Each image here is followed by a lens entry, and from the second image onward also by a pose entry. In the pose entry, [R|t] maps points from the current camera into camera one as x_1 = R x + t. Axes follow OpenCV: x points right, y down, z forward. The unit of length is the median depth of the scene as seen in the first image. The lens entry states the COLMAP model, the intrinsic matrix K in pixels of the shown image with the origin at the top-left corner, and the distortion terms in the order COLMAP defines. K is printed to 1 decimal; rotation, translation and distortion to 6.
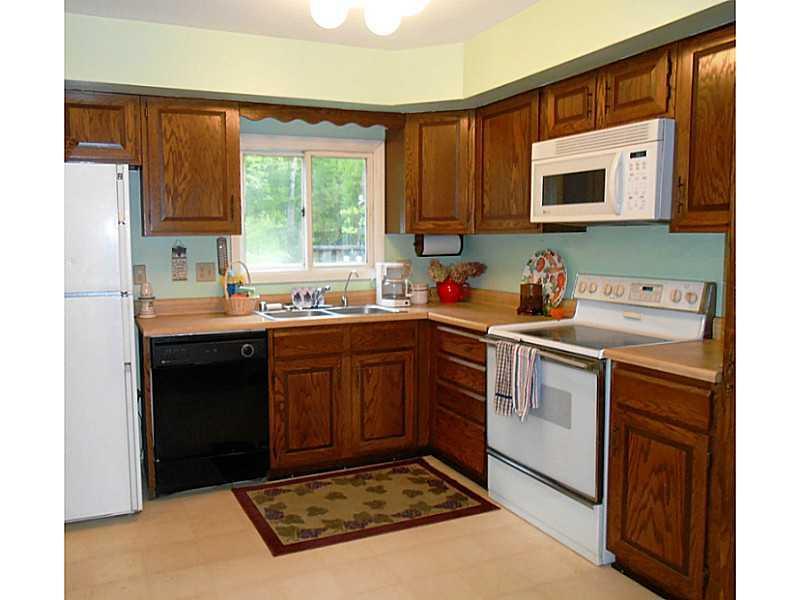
lens RADIAL K [[725.2, 0, 399.2], [0, 725.2, 302.2], [0, 0, 1]] dist [0.000759, 0.010770]
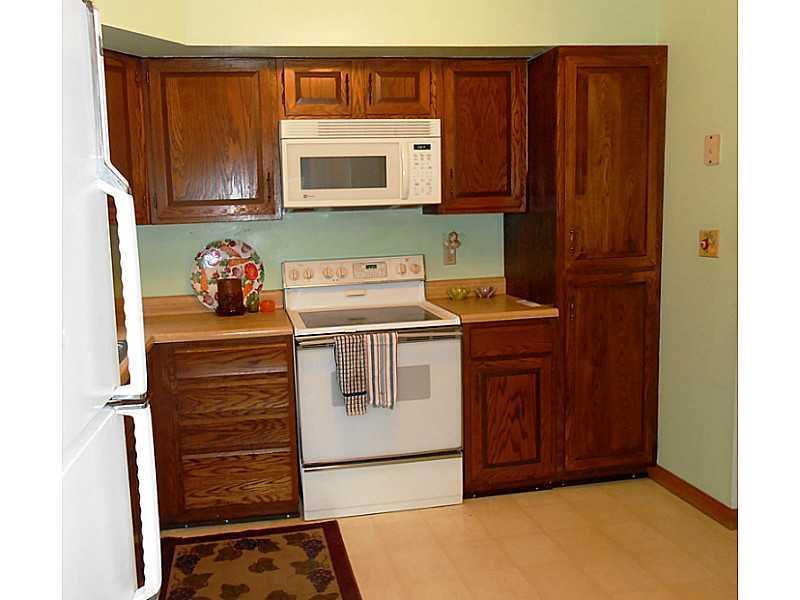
lens RADIAL K [[615.9, 0, 399.9], [0, 615.9, 288.0], [0, 0, 1]] dist [-0.035894, 0.076410]
pose [[0.209498, -0.113696, 0.971177, -0.583114], [0.121475, 0.988549, 0.089525, -0.066361], [-0.970234, 0.099219, 0.220910, 0.753410]]
